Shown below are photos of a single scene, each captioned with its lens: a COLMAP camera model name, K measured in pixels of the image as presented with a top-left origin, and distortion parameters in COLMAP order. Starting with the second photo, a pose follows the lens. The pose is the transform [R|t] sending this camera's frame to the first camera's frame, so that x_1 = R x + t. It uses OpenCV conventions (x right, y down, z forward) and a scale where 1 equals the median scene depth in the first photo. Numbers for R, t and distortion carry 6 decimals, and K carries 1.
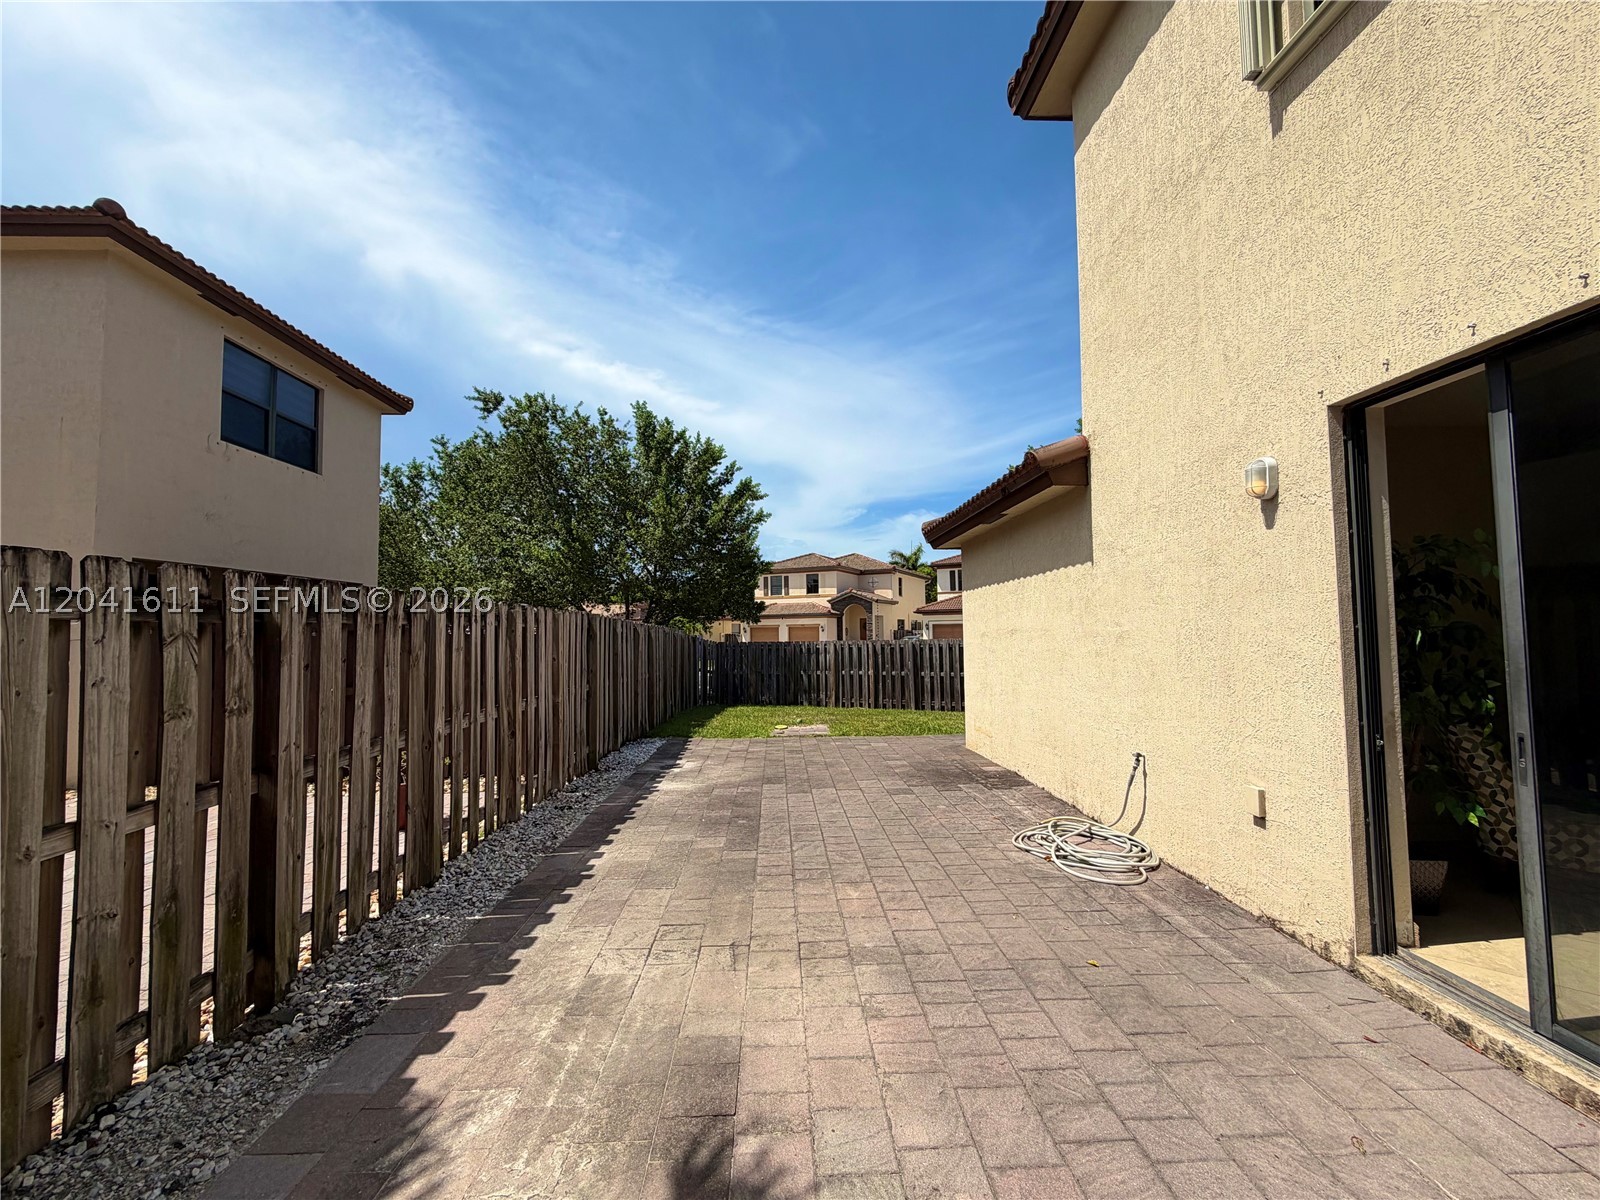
lens RADIAL K [[638.3, 0, 796.6], [0, 638.3, 605.5], [0, 0, 1]] dist [0.002291, -0.000363]
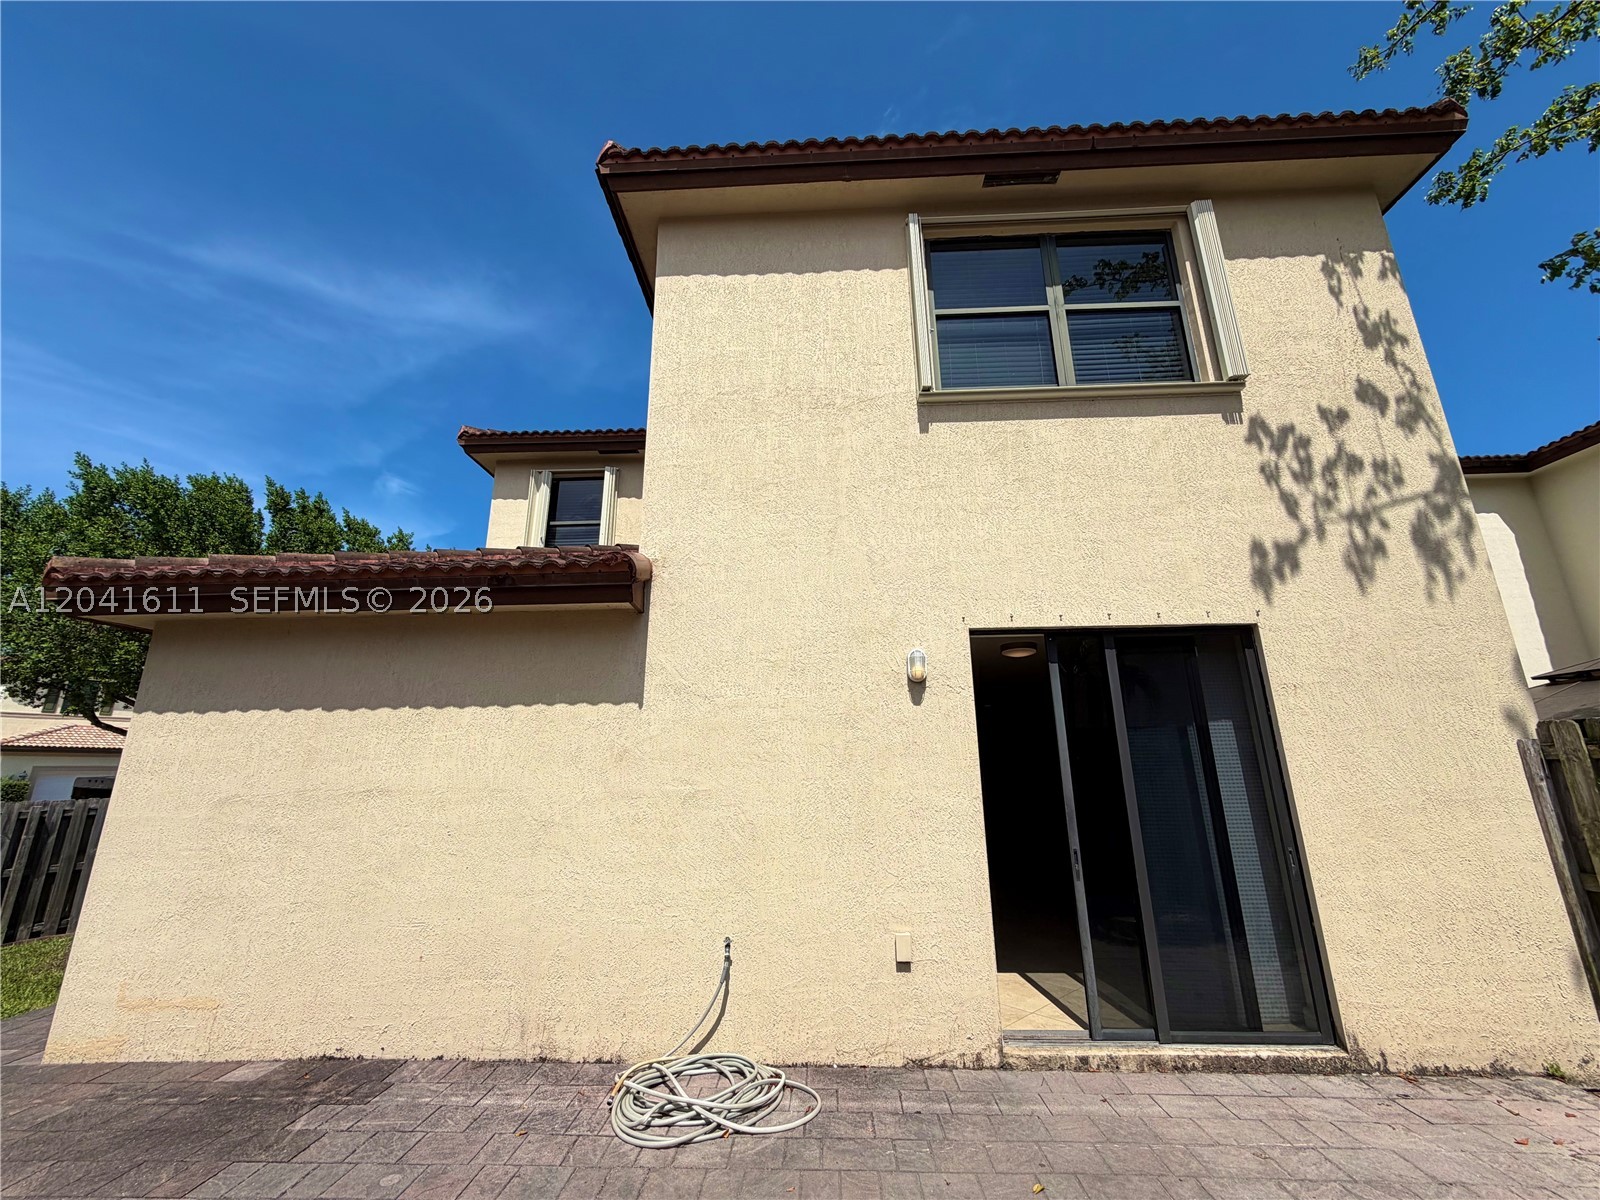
lens RADIAL K [[638.3, 0, 796.3], [0, 638.3, 602.0], [0, 0, 1]] dist [0.002291, -0.000363]
pose [[0.078007, 0.268060, 0.960239, -0.549552], [-0.035371, 0.963312, -0.266044, 0.027964], [-0.996325, -0.013211, 0.084627, 1.132266]]
